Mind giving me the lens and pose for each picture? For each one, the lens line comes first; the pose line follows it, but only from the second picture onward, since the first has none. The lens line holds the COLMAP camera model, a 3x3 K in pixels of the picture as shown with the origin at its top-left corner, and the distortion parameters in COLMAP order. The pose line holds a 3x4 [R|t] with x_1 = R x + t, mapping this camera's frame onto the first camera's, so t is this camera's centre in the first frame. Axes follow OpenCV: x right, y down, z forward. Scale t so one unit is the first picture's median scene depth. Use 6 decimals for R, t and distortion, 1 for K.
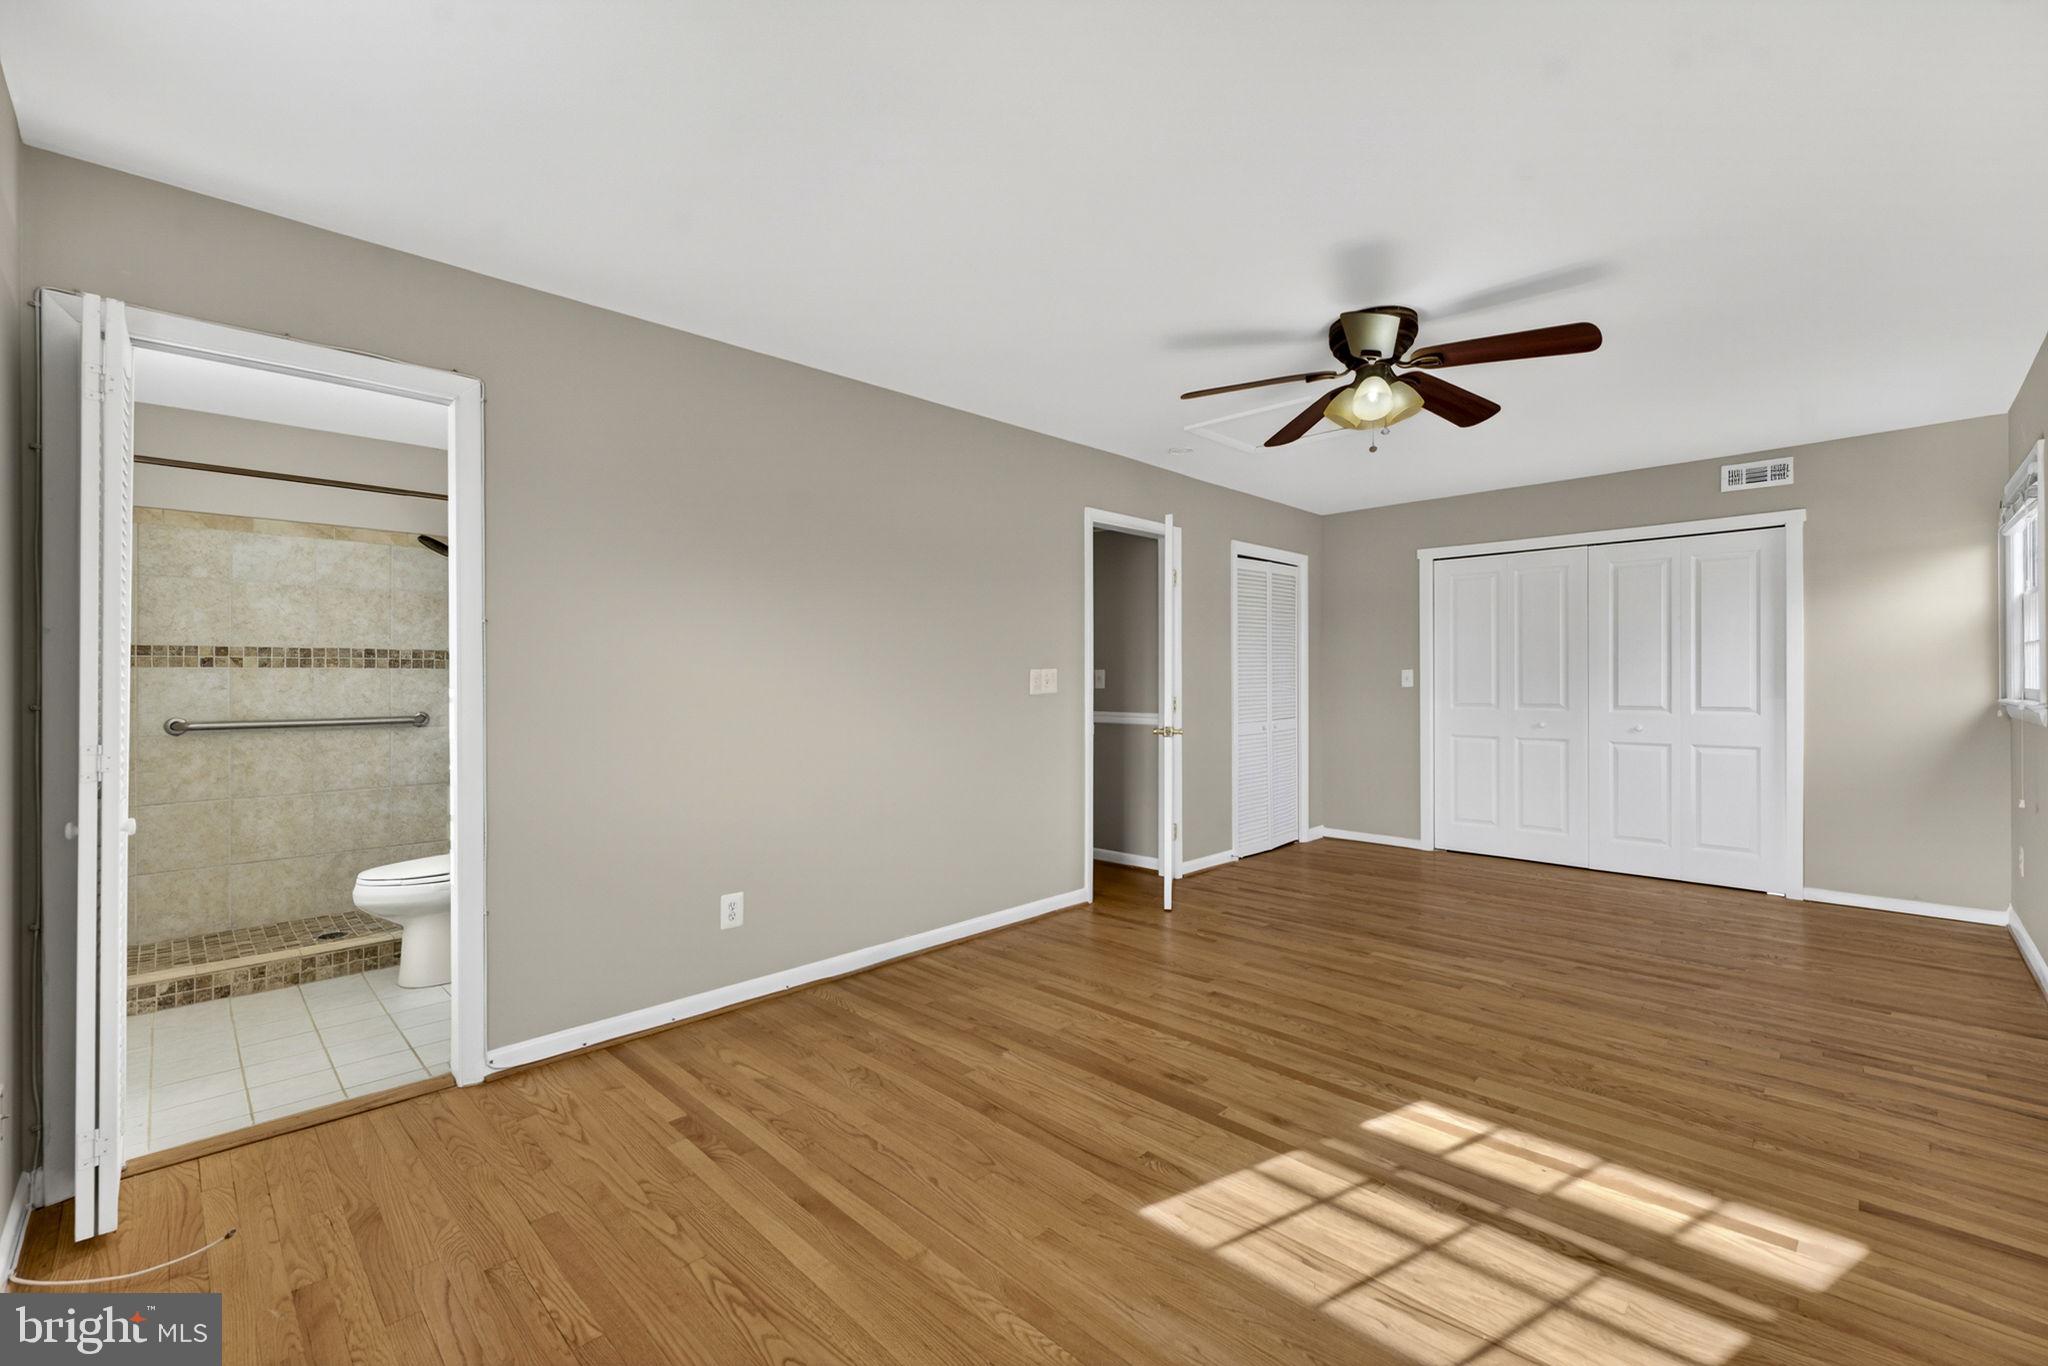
lens RADIAL K [[849.4, 0, 1016.3], [0, 849.4, 682.1], [0, 0, 1]] dist [-0.000972, 0.000317]
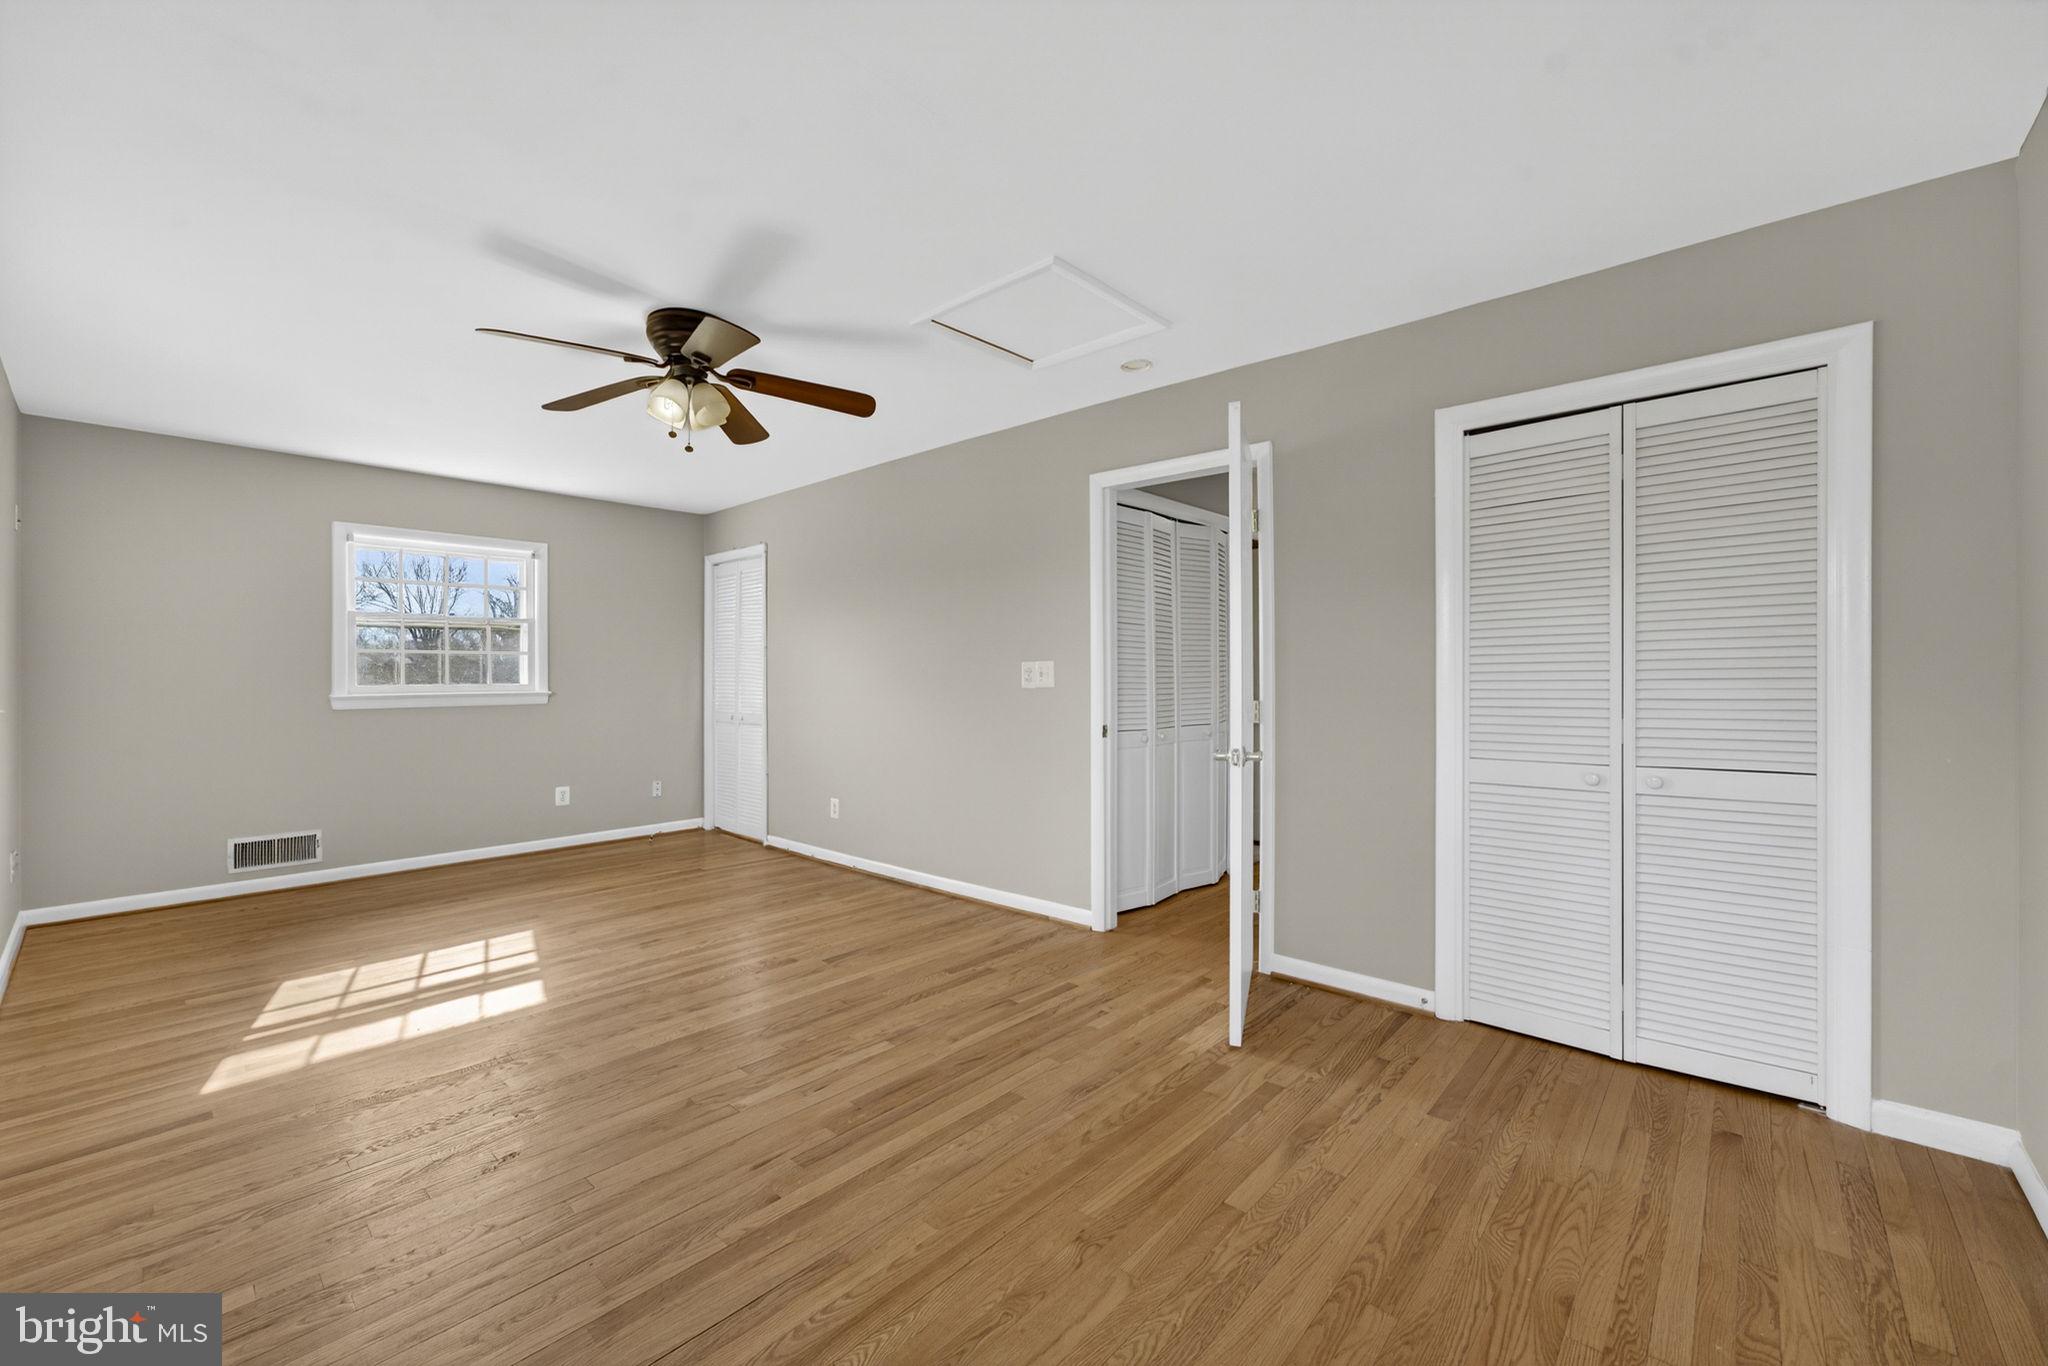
lens RADIAL K [[849.4, 0, 1016.3], [0, 849.4, 682.1], [0, 0, 1]] dist [-0.000972, 0.000317]
pose [[0.036184, 0.003590, -0.999339, 1.268559], [-0.006559, 0.999973, 0.003355, 0.006057], [0.999324, 0.006433, 0.036206, 1.188607]]
